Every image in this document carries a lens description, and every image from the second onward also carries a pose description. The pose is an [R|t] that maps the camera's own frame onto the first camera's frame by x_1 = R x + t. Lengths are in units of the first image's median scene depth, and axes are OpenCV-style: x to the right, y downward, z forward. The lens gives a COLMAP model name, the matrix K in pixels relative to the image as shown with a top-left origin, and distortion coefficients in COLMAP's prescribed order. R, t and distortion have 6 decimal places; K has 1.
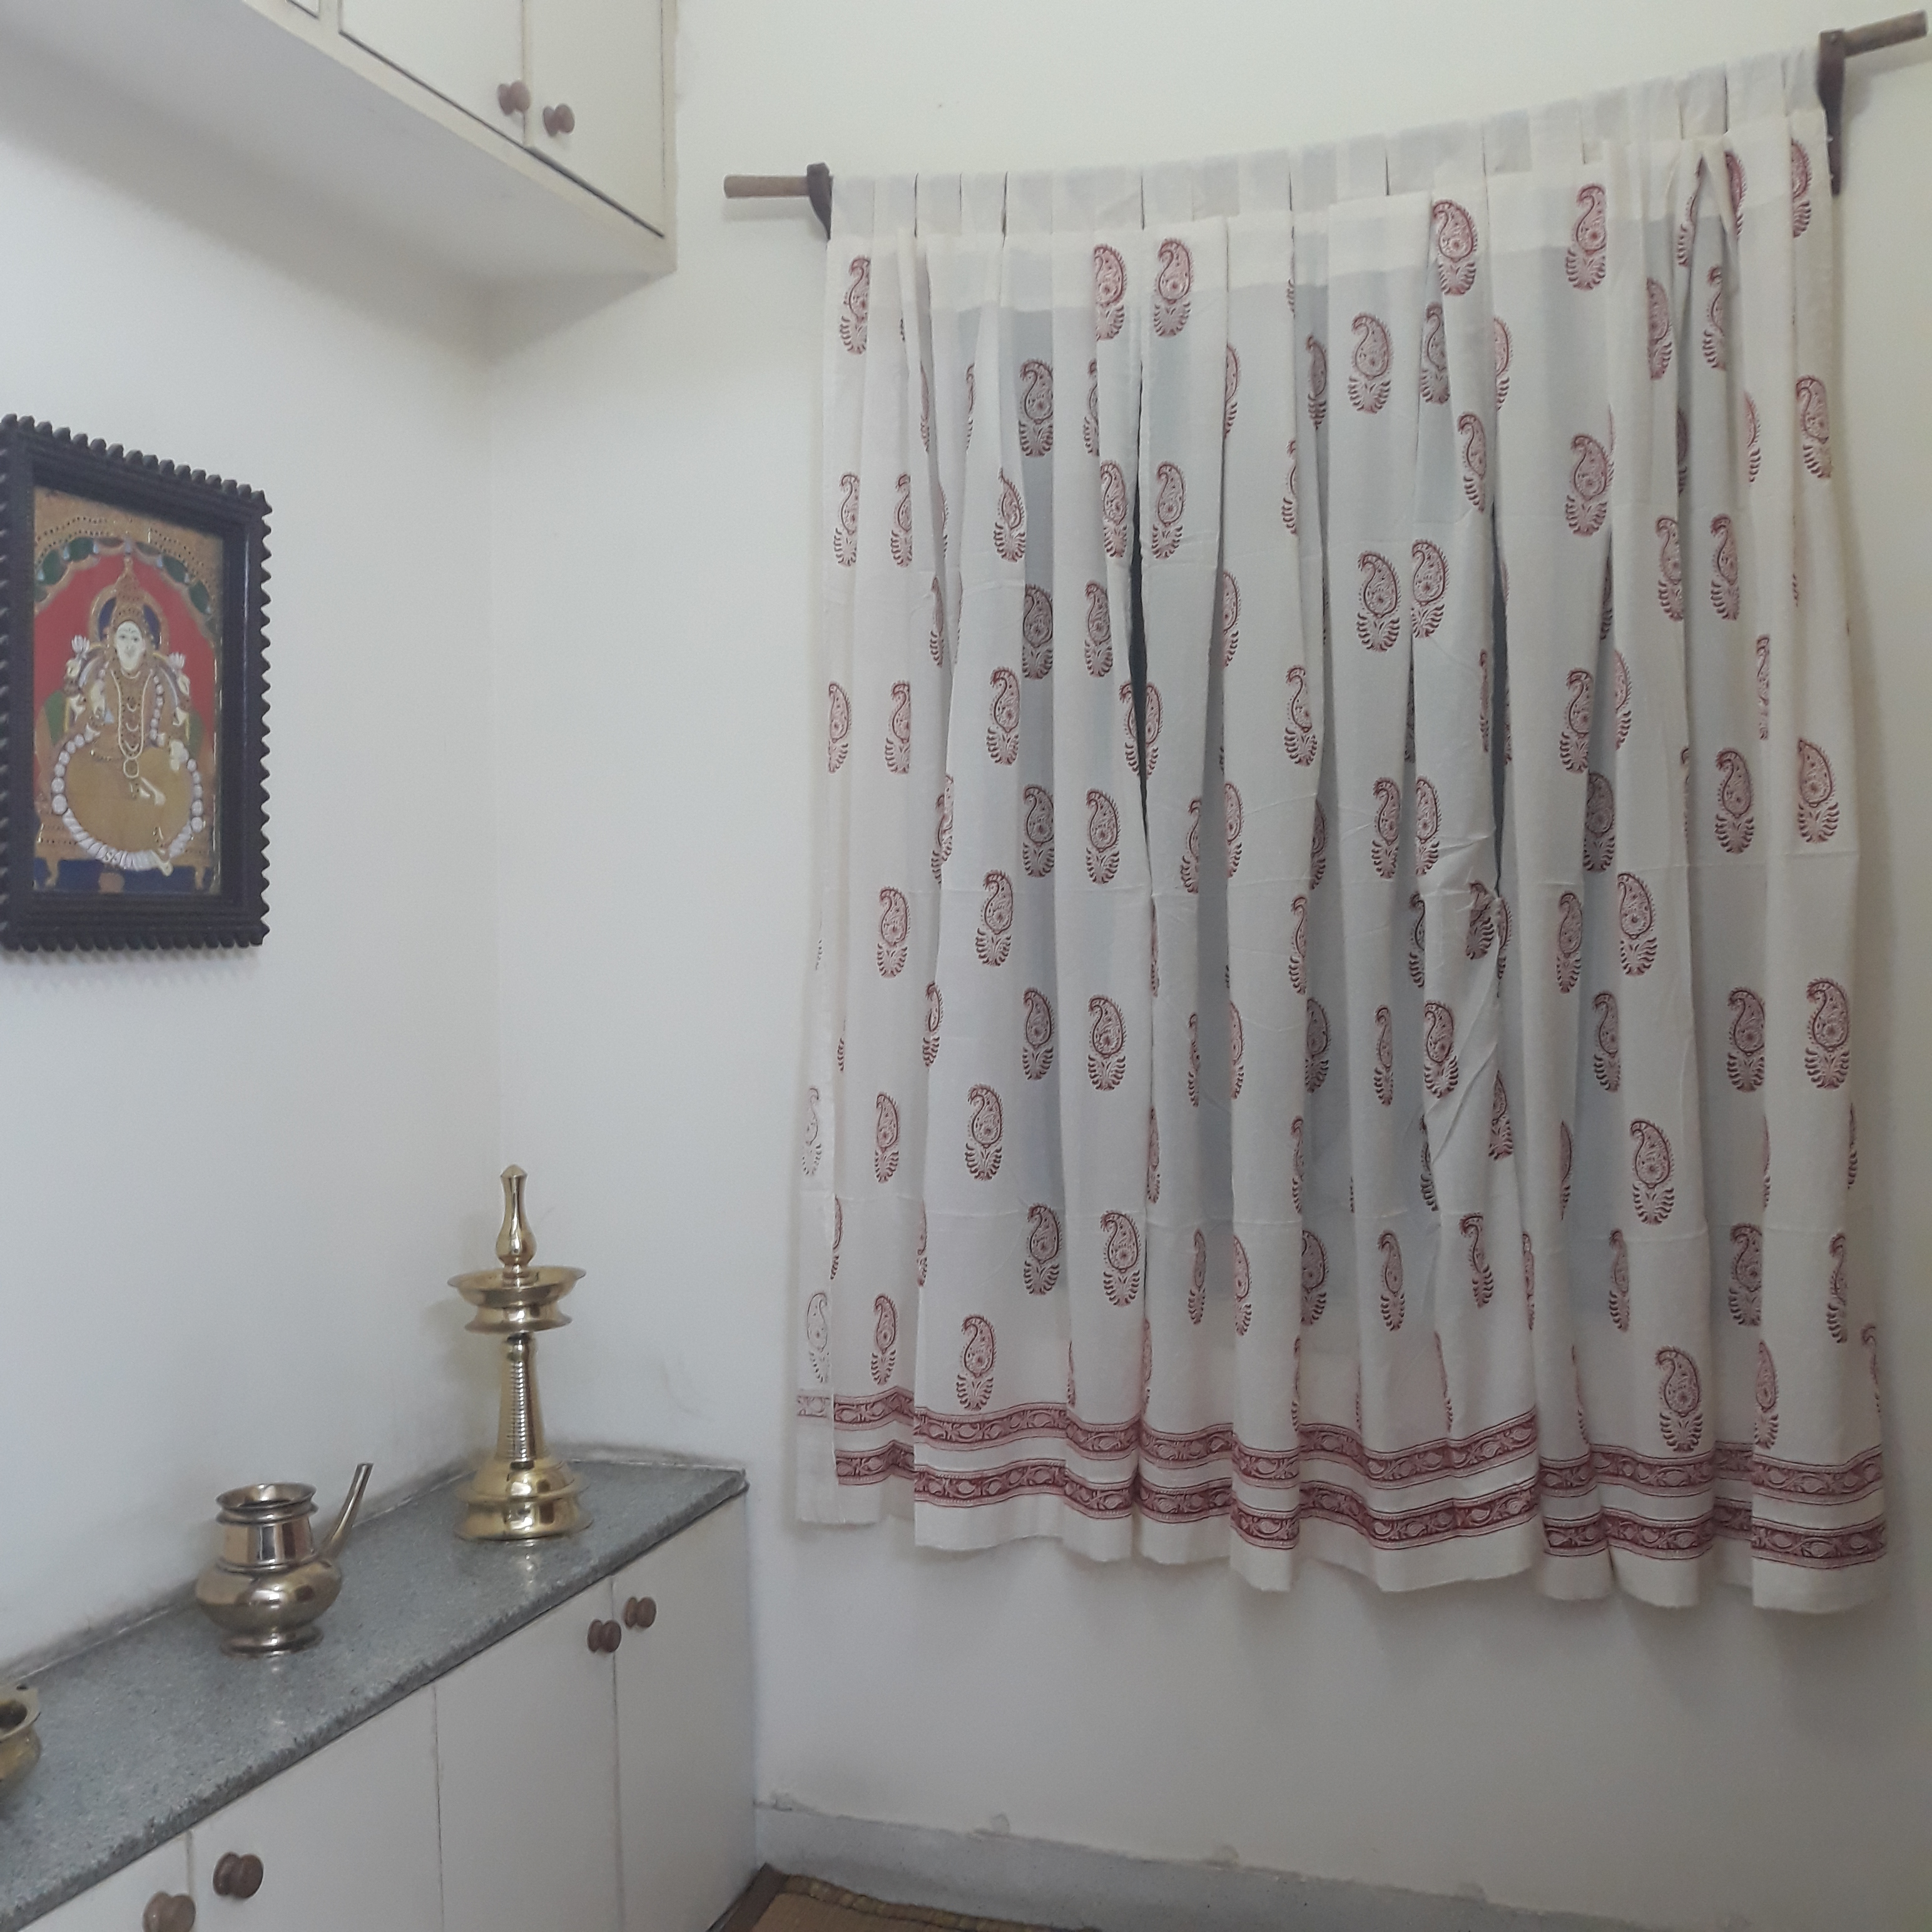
lens RADIAL K [[2131.9, 0, 970.0], [0, 2131.9, 968.4], [0, 0, 1]] dist [0.008915, 0.000000]
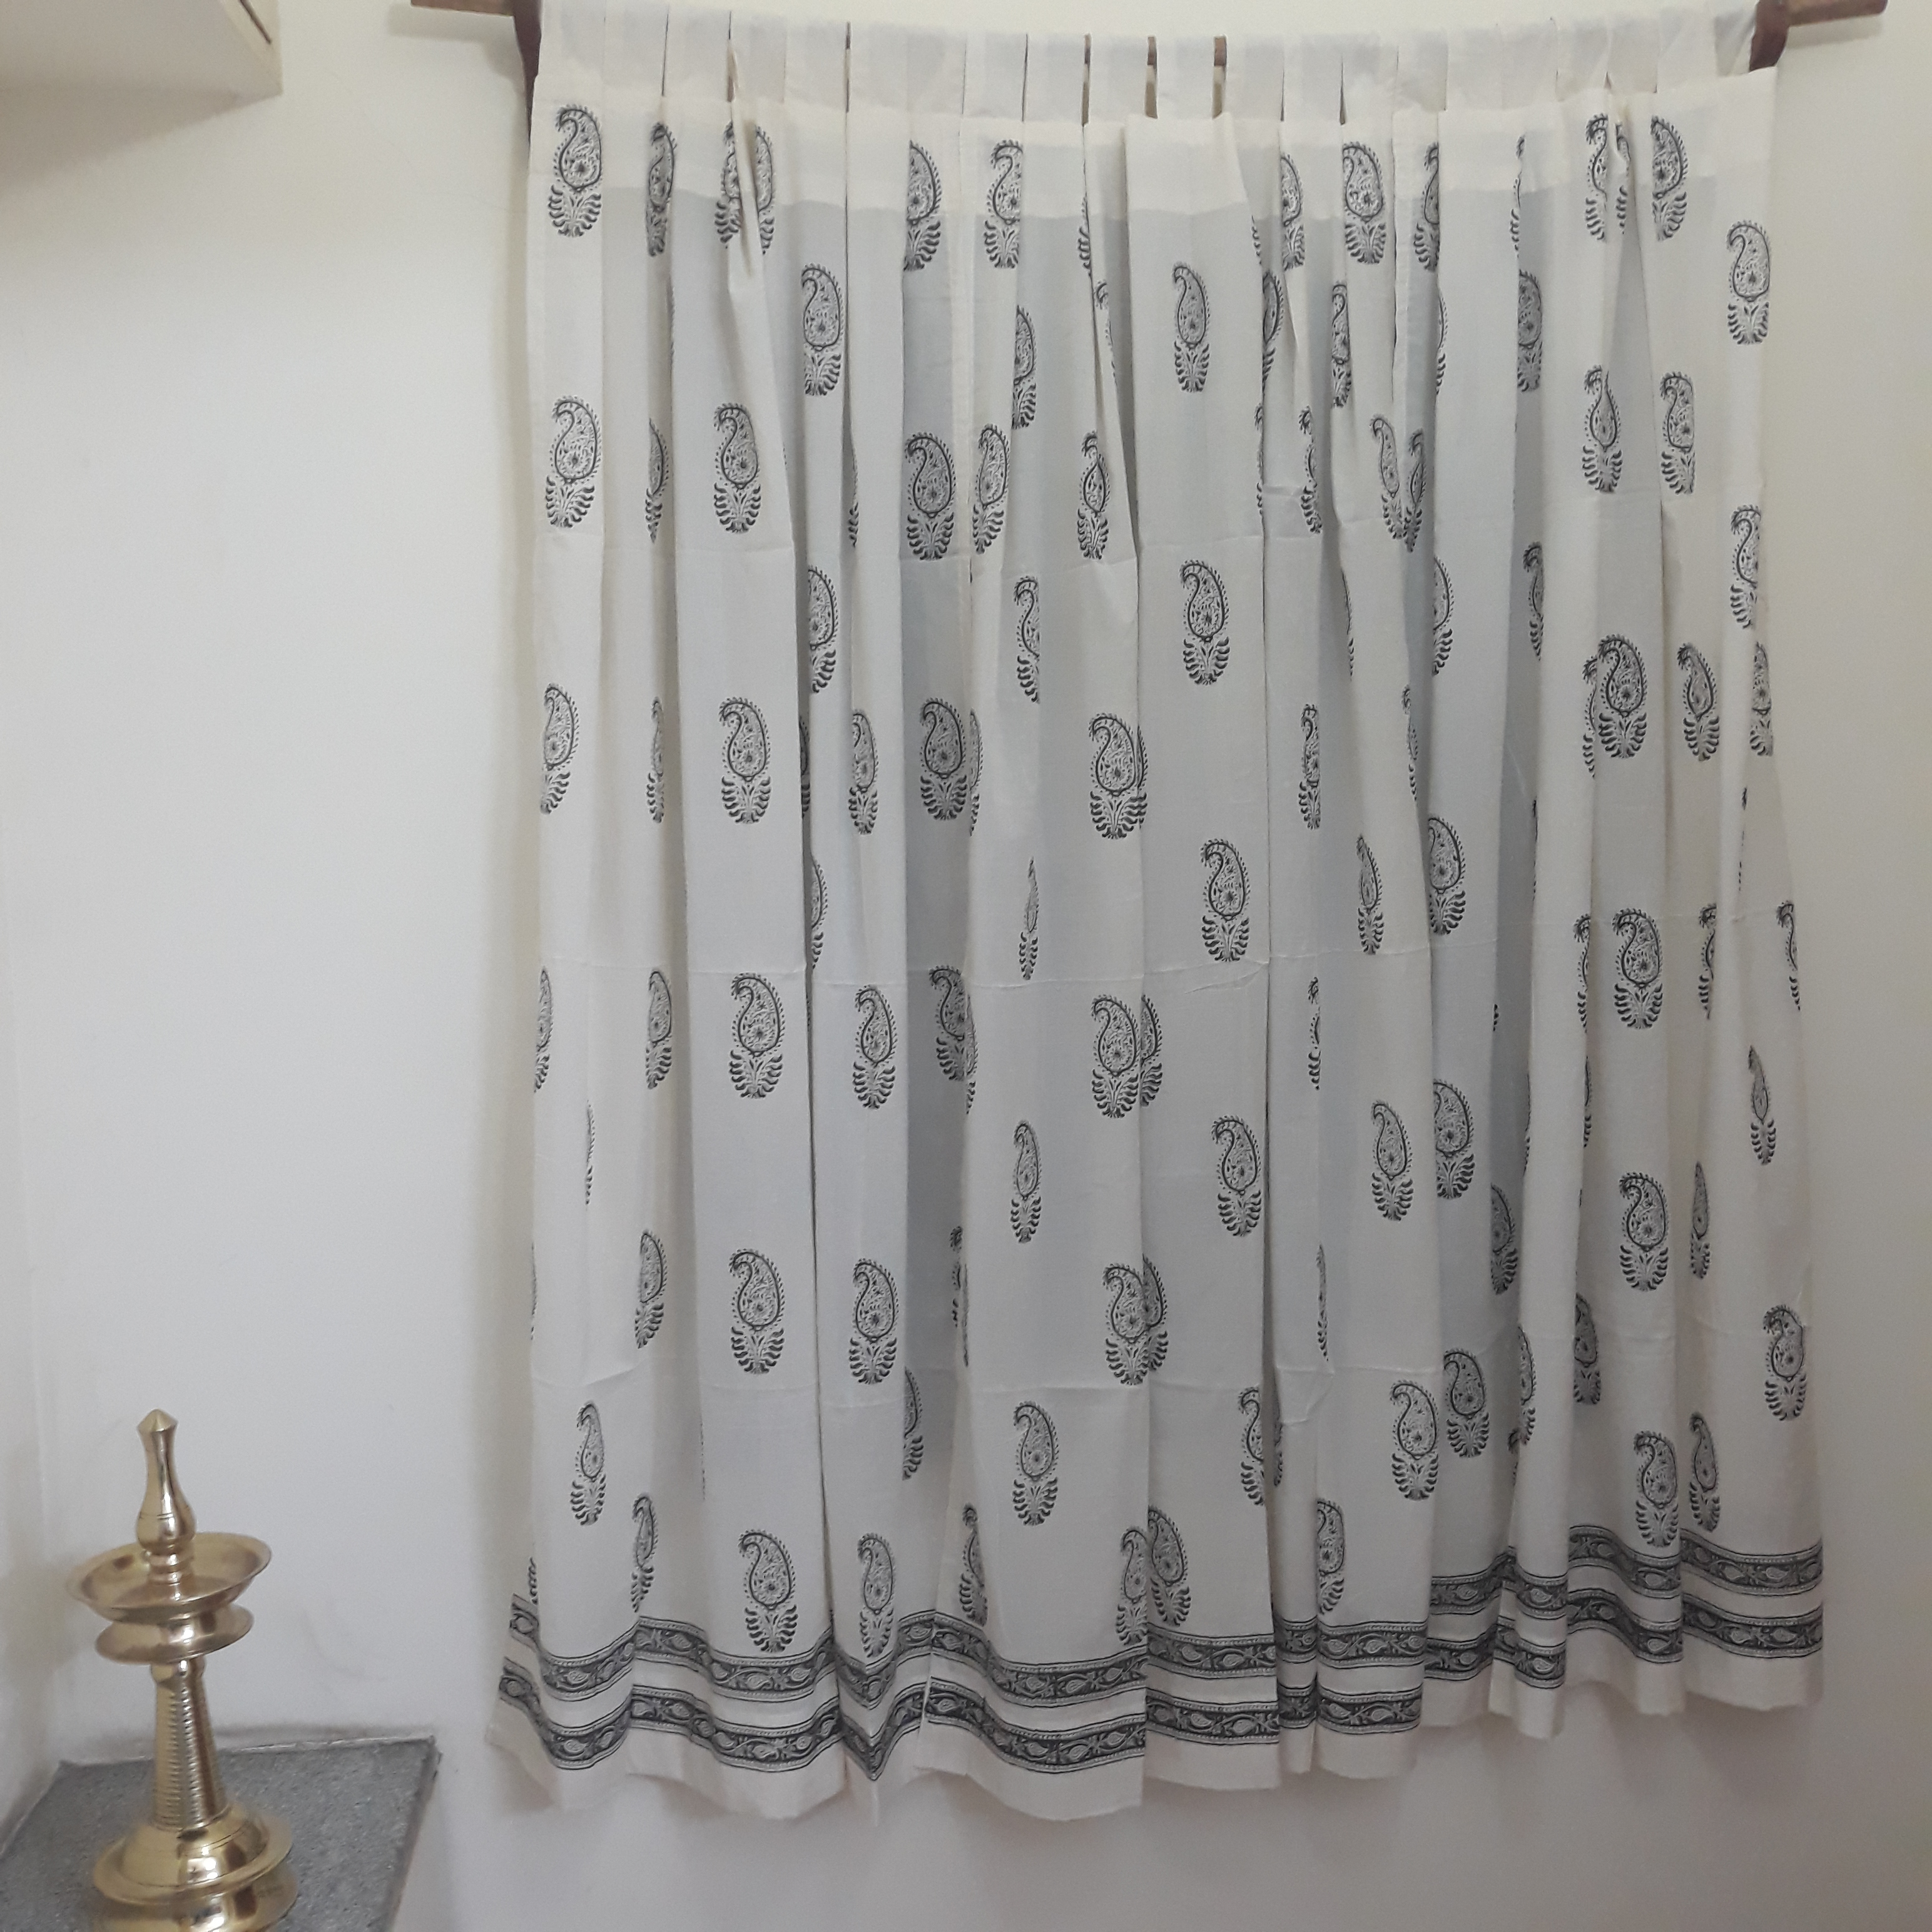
lens RADIAL K [[2131.9, 0, 948.9], [0, 2131.9, 960.8], [0, 0, 1]] dist [0.008915, 0.000000]
pose [[0.911366, -0.046417, 0.408971, -0.275973], [0.017336, 0.997068, 0.074532, -0.106704], [-0.411232, -0.060836, 0.909498, 0.299852]]
